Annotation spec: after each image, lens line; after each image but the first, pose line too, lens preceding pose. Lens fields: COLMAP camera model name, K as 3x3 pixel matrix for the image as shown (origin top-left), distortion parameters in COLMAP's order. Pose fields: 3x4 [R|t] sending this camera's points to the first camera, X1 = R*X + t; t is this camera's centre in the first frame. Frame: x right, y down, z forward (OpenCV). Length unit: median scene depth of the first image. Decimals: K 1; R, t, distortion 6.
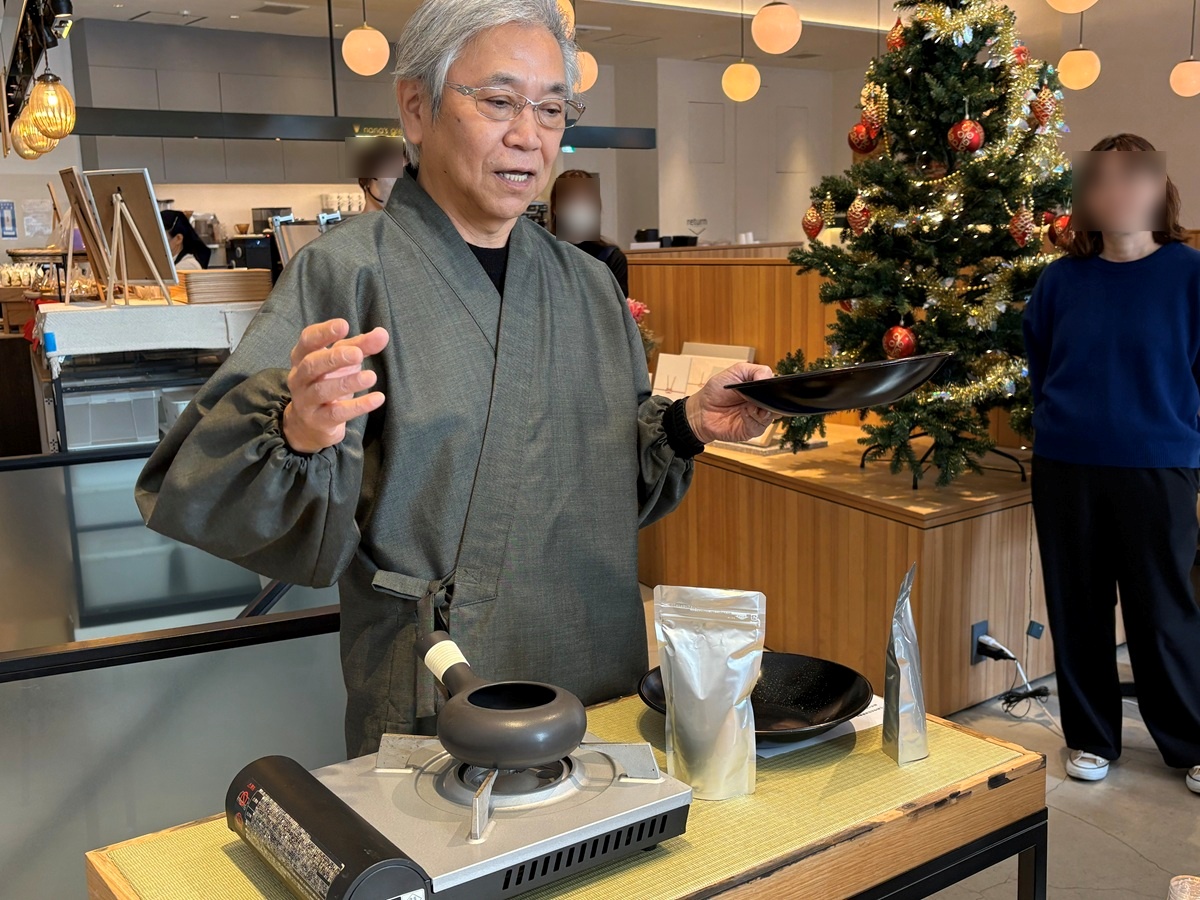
lens RADIAL K [[1270.5, 0, 600.1], [0, 1270.5, 451.7], [0, 0, 1]] dist [-0.002339, 0.000000]
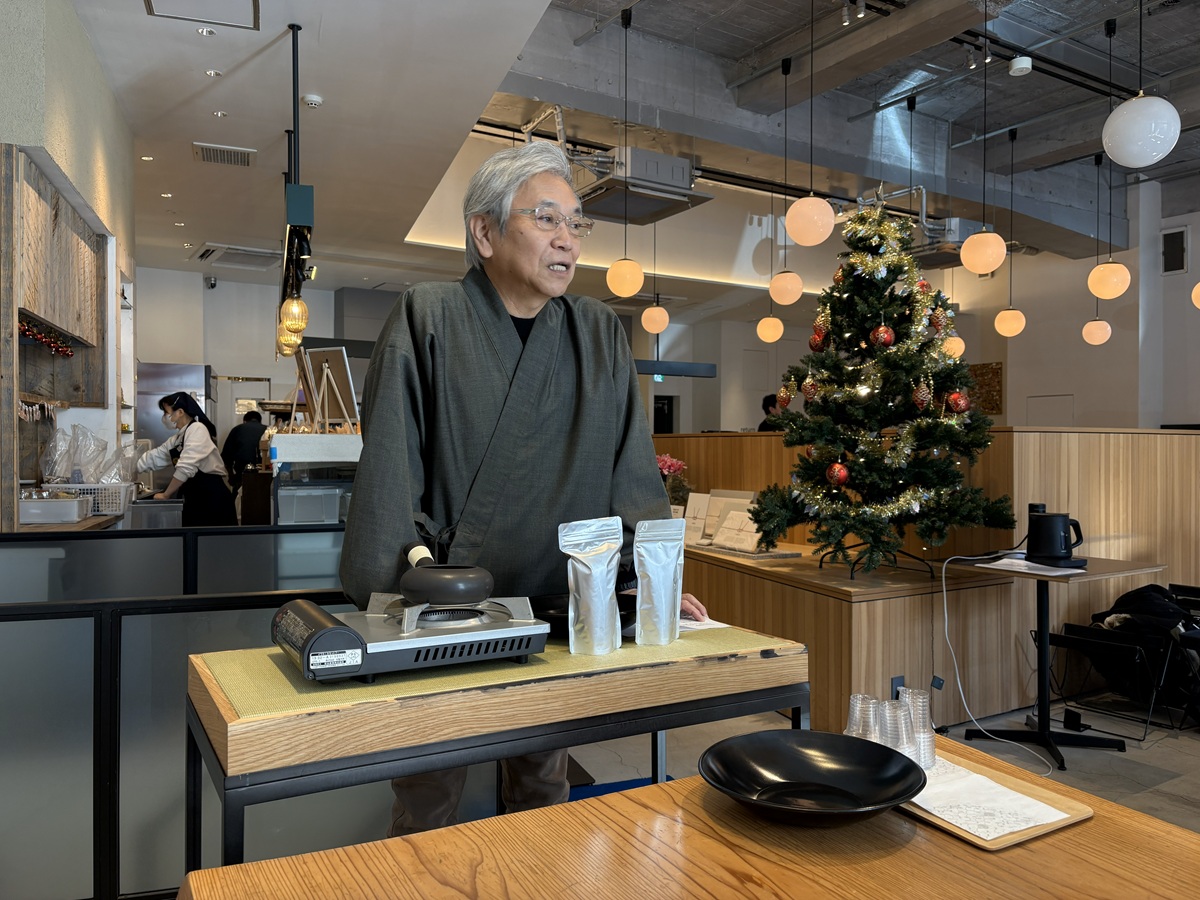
lens RADIAL K [[900.3, 0, 600.8], [0, 900.3, 448.0], [0, 0, 1]] dist [0.005633, -0.002367]
pose [[0.994525, 0.026260, -0.101143, 0.069509], [-0.042754, 0.985442, -0.164545, 0.065158], [0.095350, 0.167969, 0.981170, -0.040642]]
